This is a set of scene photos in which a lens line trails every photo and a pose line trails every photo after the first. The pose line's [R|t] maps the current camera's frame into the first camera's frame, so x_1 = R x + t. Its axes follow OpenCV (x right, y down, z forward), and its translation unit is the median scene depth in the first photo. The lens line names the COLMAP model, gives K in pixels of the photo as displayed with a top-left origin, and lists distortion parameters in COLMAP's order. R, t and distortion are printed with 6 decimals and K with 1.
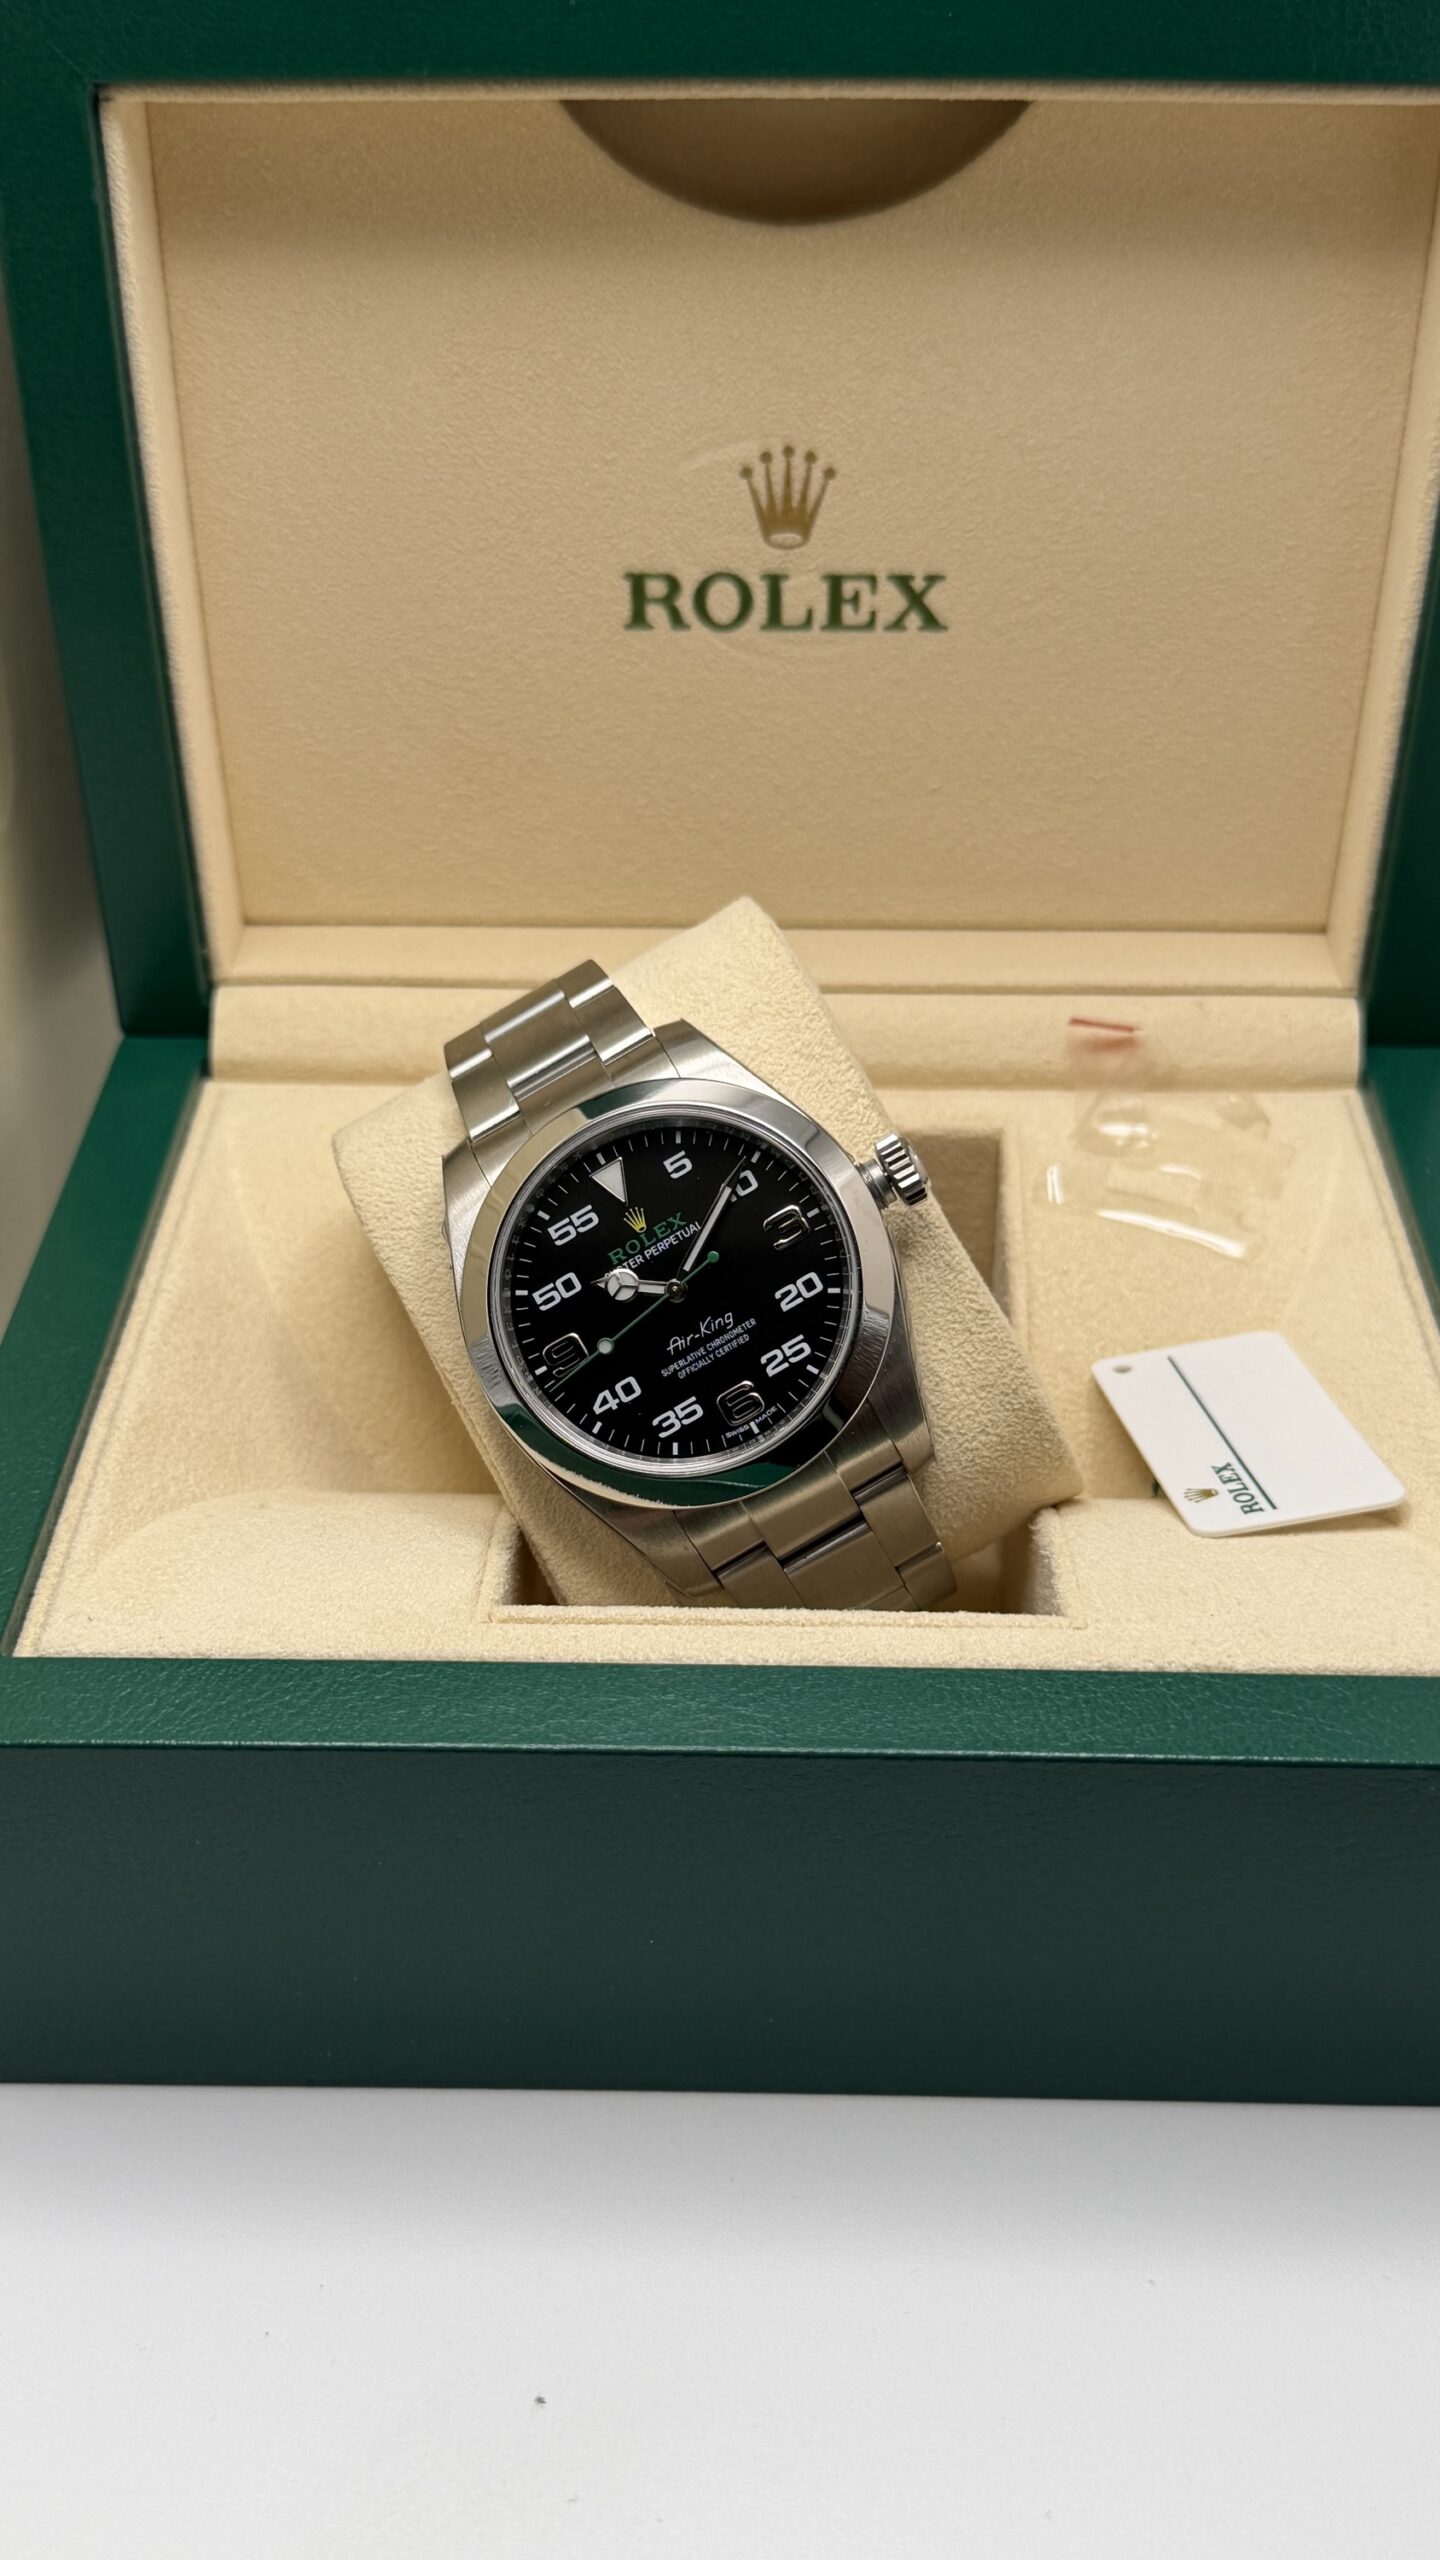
lens RADIAL K [[2575.2, 0, 720.0], [0, 2575.2, 1280.0], [0, 0, 1]] dist [0.151243, -0.501657]
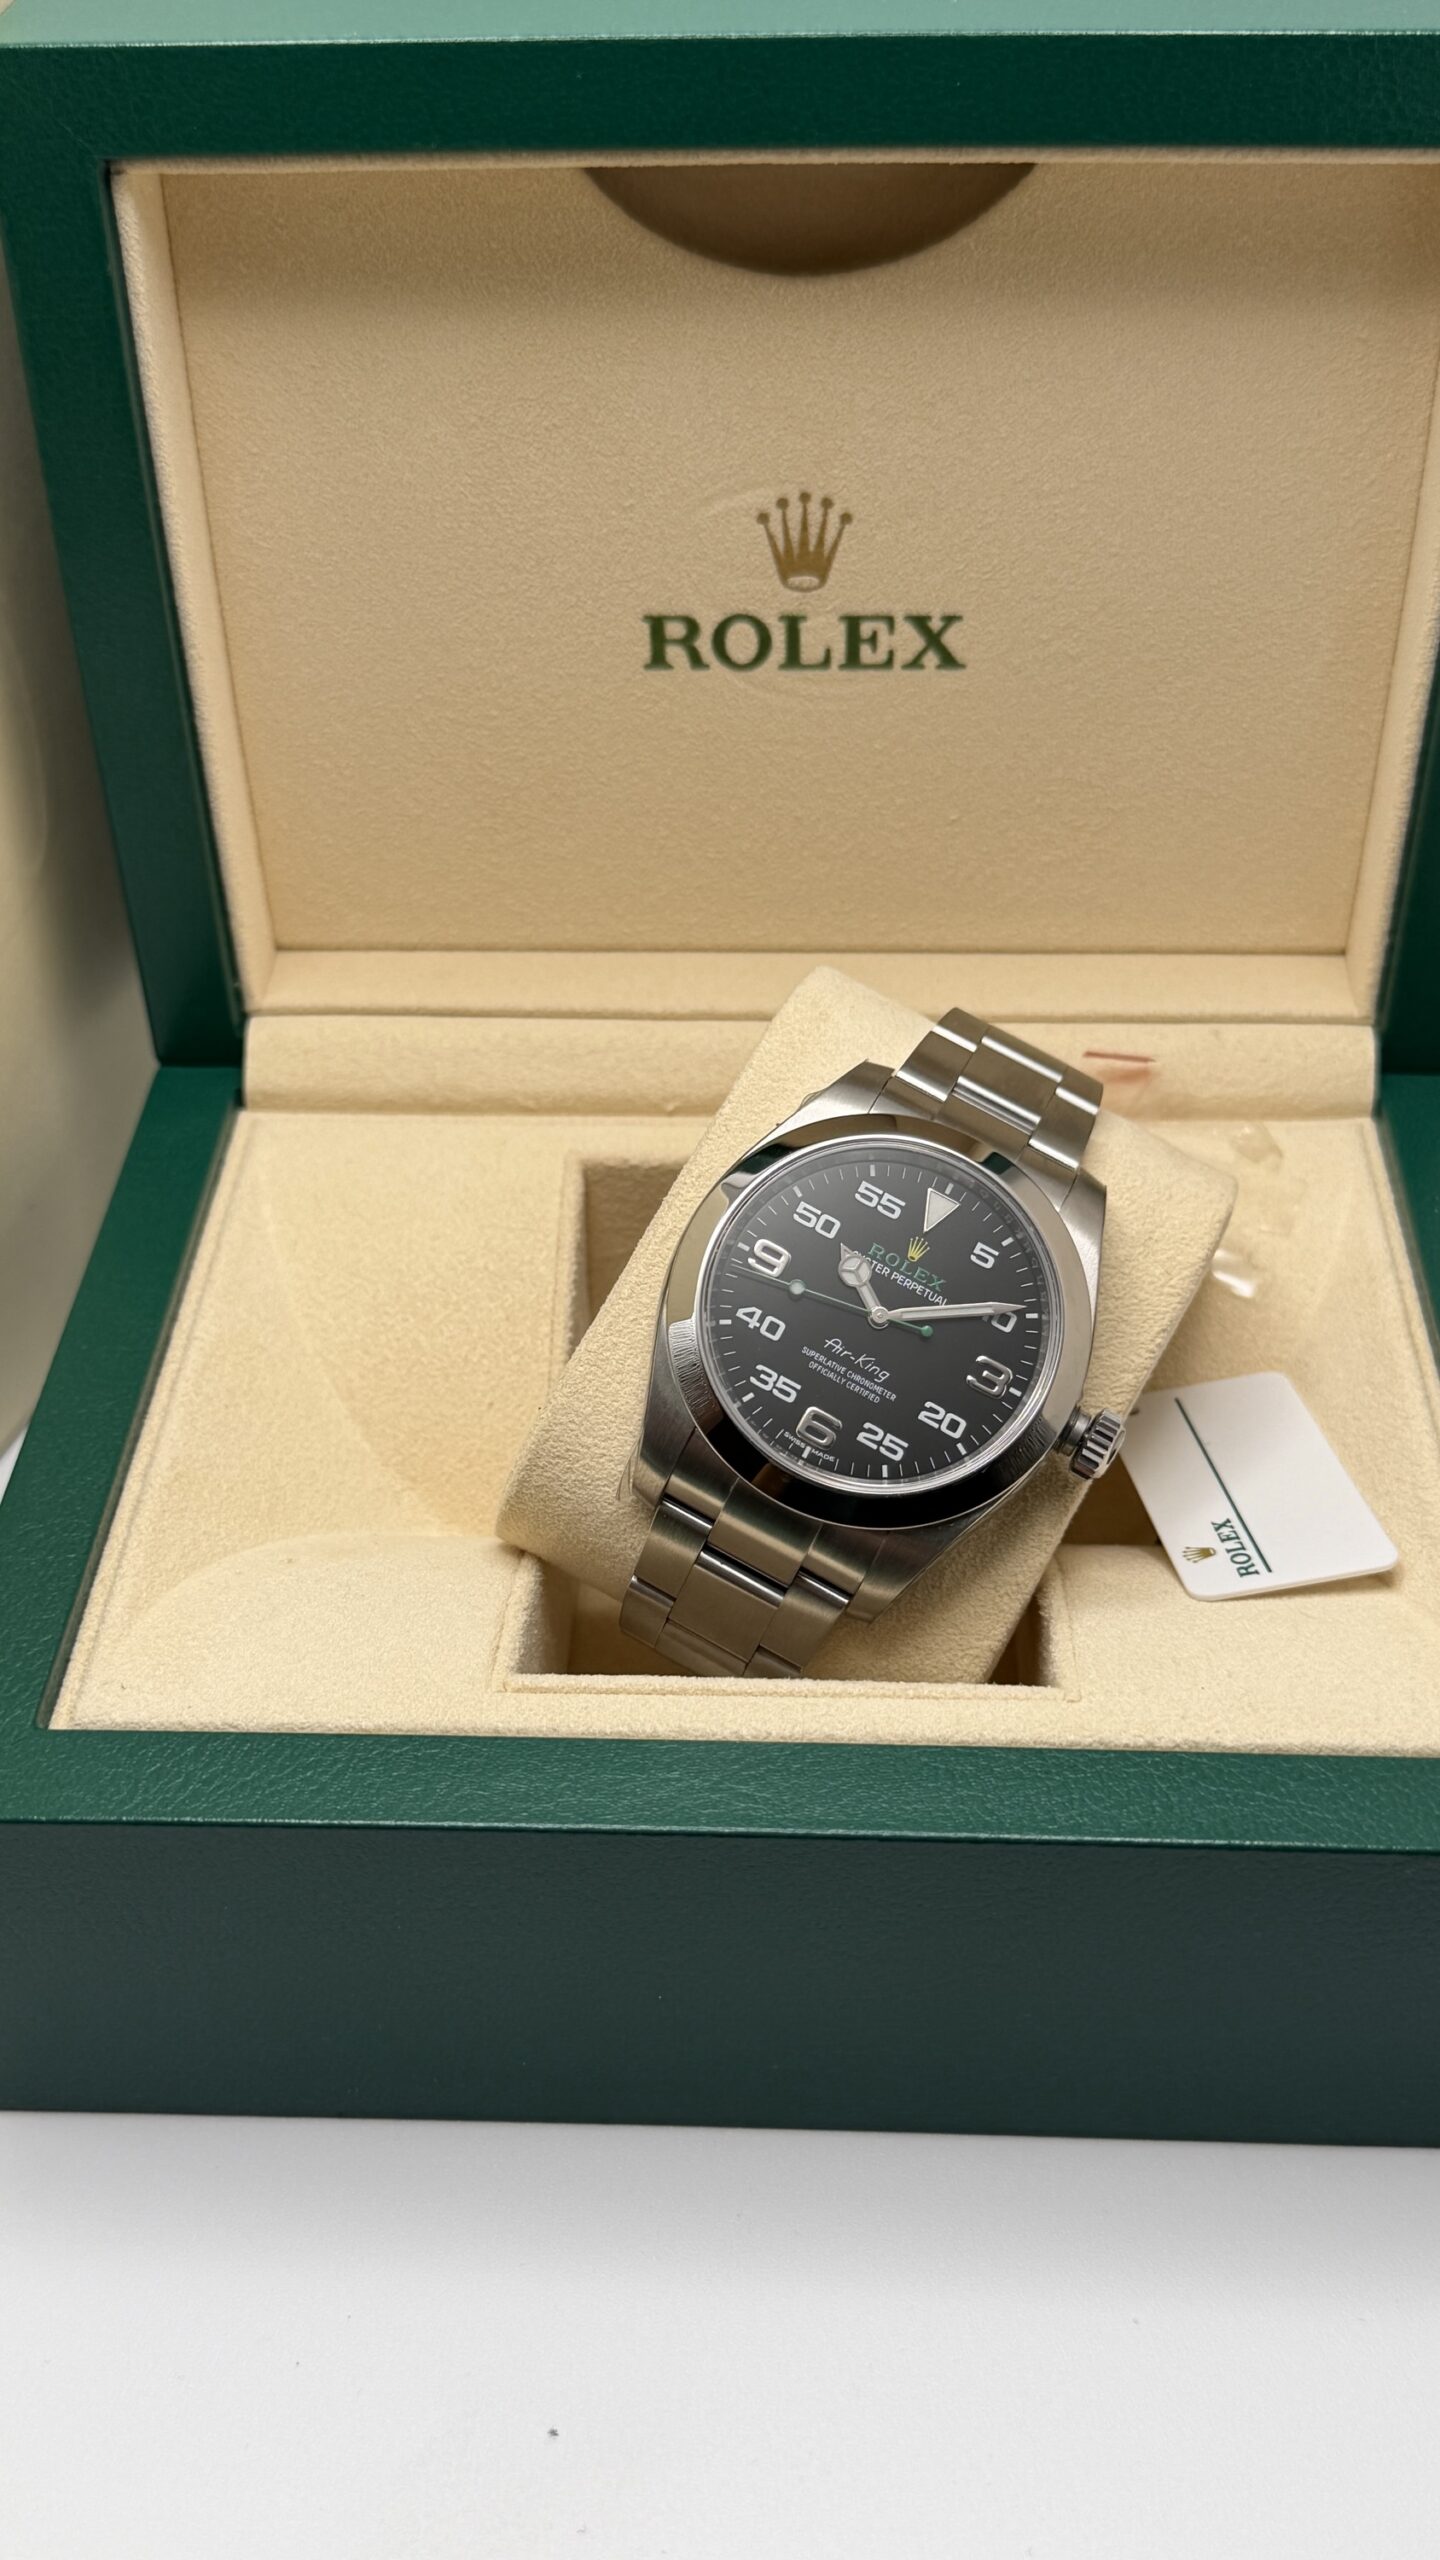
lens RADIAL K [[2575.2, 0, 720.0], [0, 2575.2, 1280.0], [0, 0, 1]] dist [0.151243, -0.501657]
pose [[0.999596, -0.000030, -0.028436, 0.021698], [0.001780, 0.998106, 0.061491, -0.077270], [0.028380, -0.061516, 0.997703, -0.020366]]
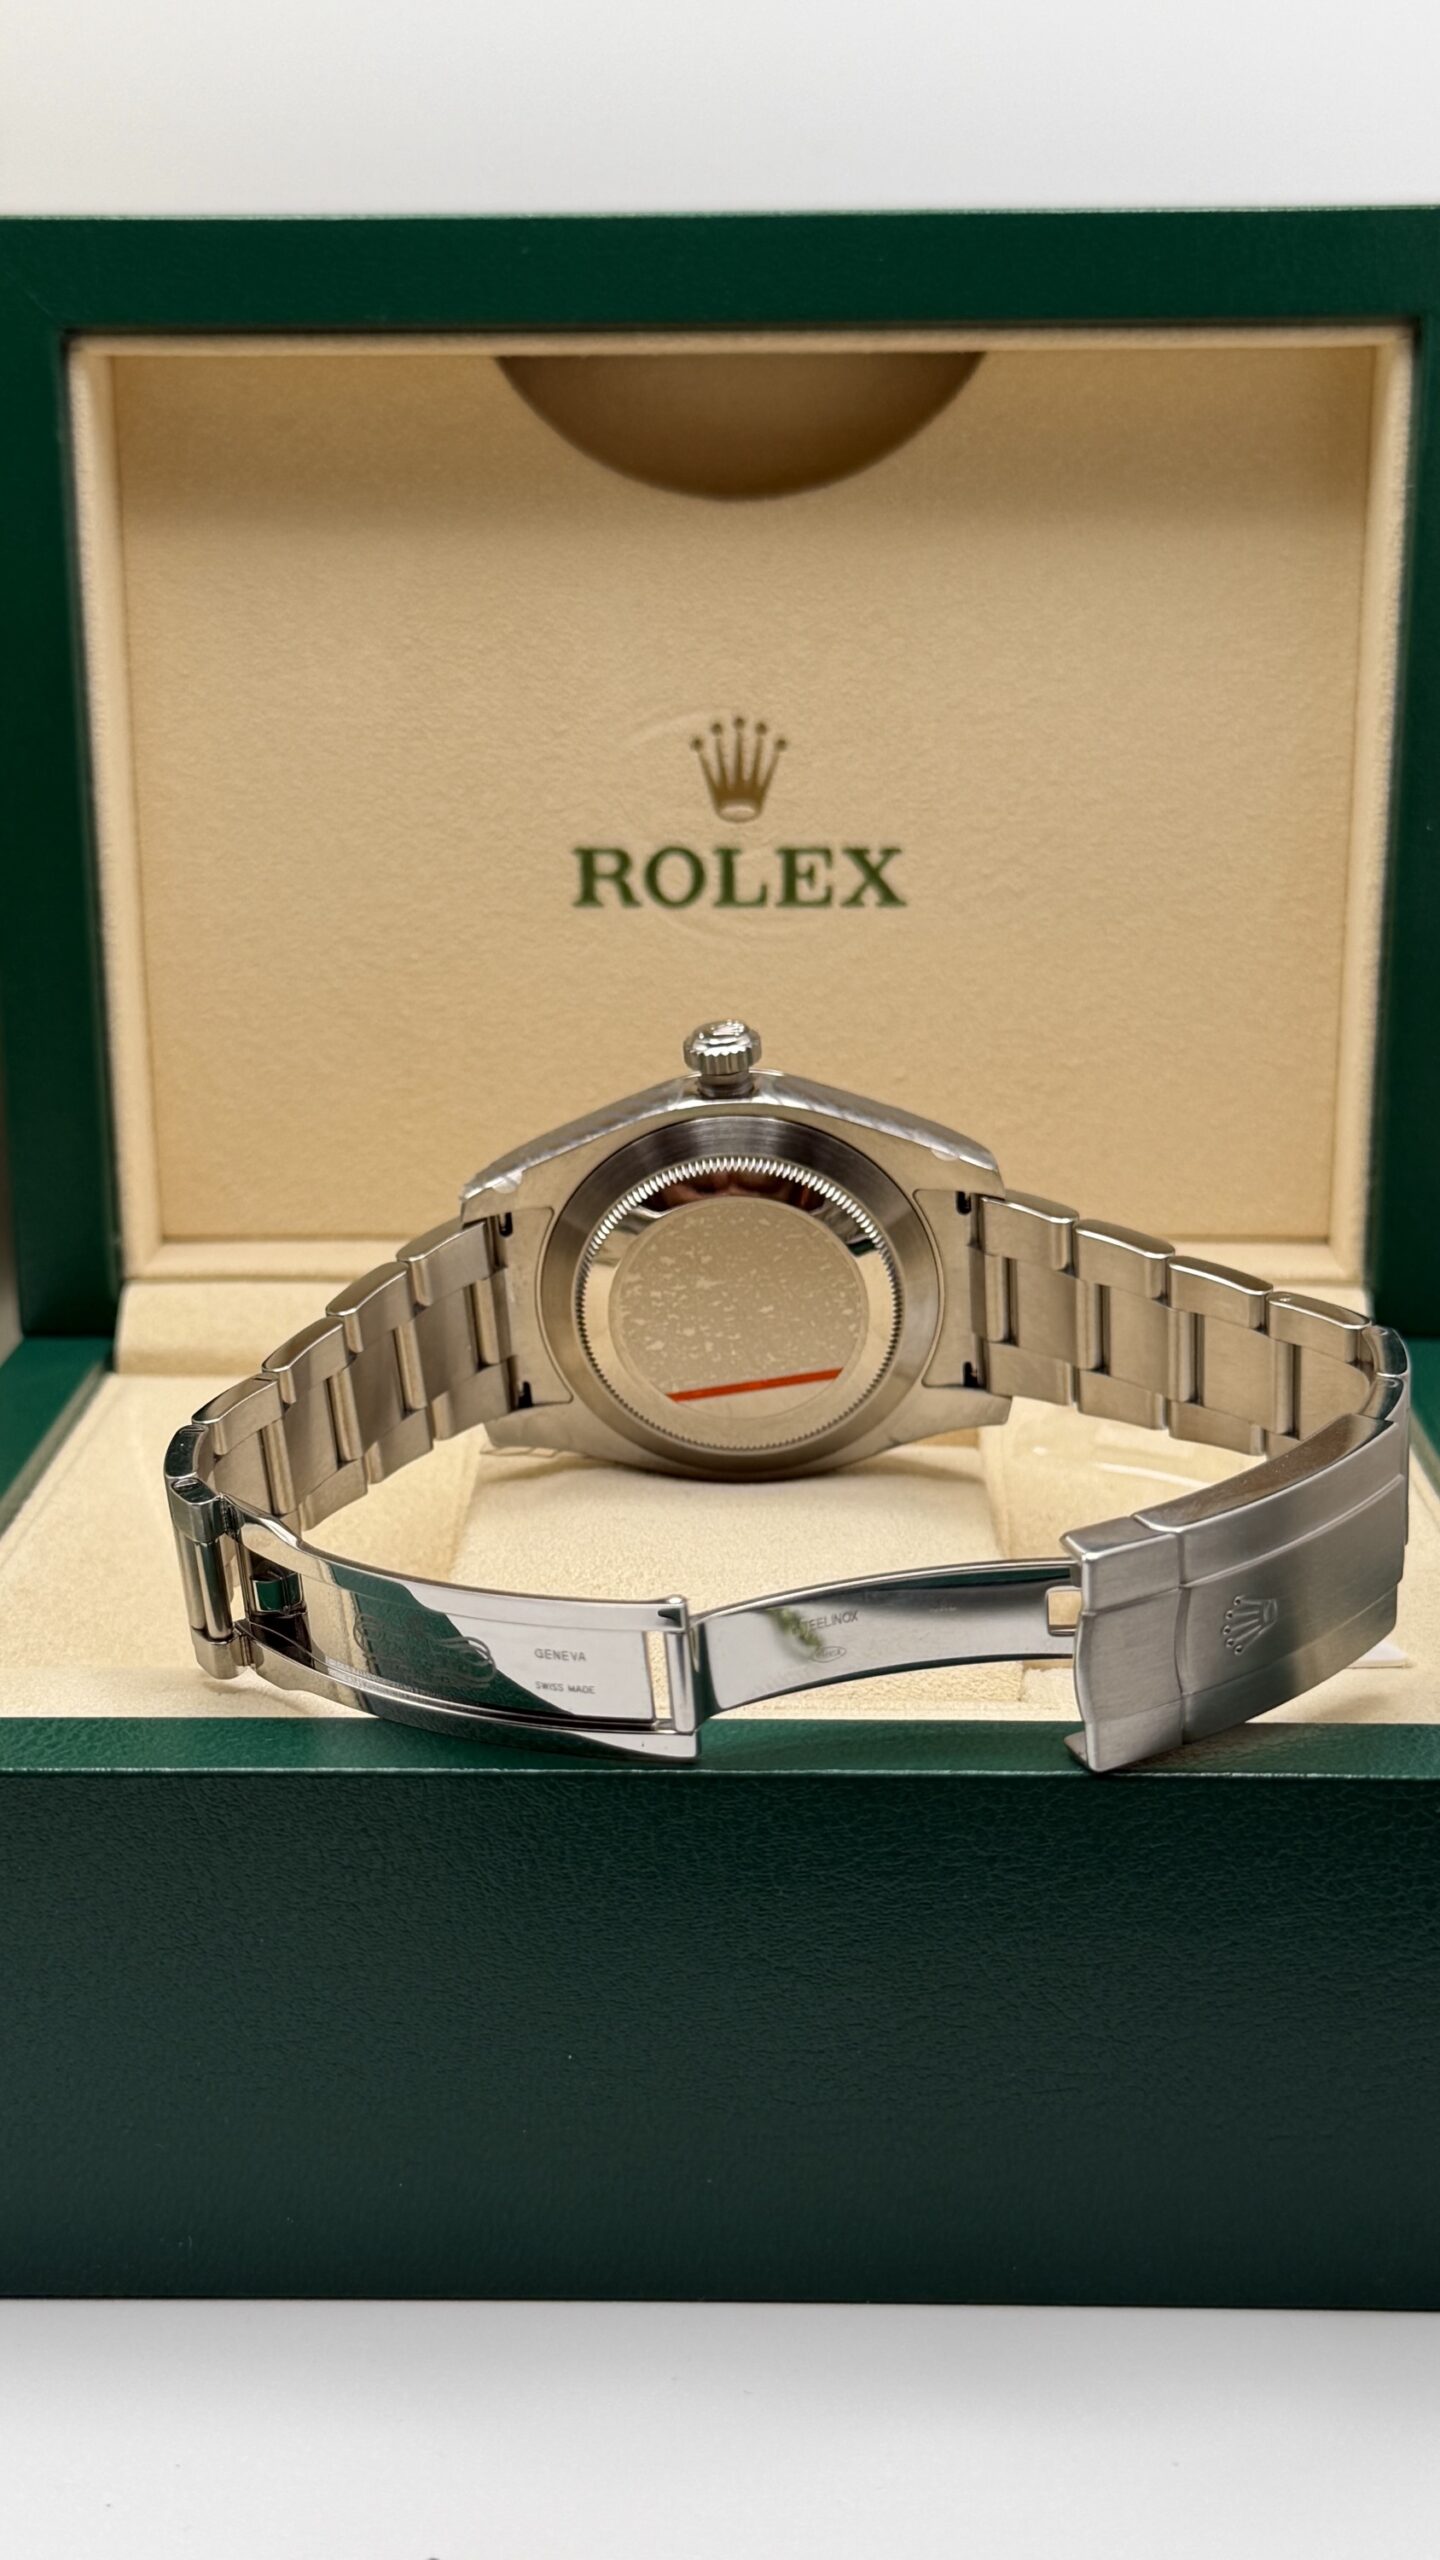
lens RADIAL K [[3232.7, 0, 720.0], [0, 3232.7, 1280.0], [0, 0, 1]] dist [0.074256, 0.342952]
pose [[0.999985, -0.002958, -0.004542, 0.023498], [0.001181, 0.936788, -0.349896, 0.309805], [0.005290, 0.349886, 0.936777, -0.086599]]
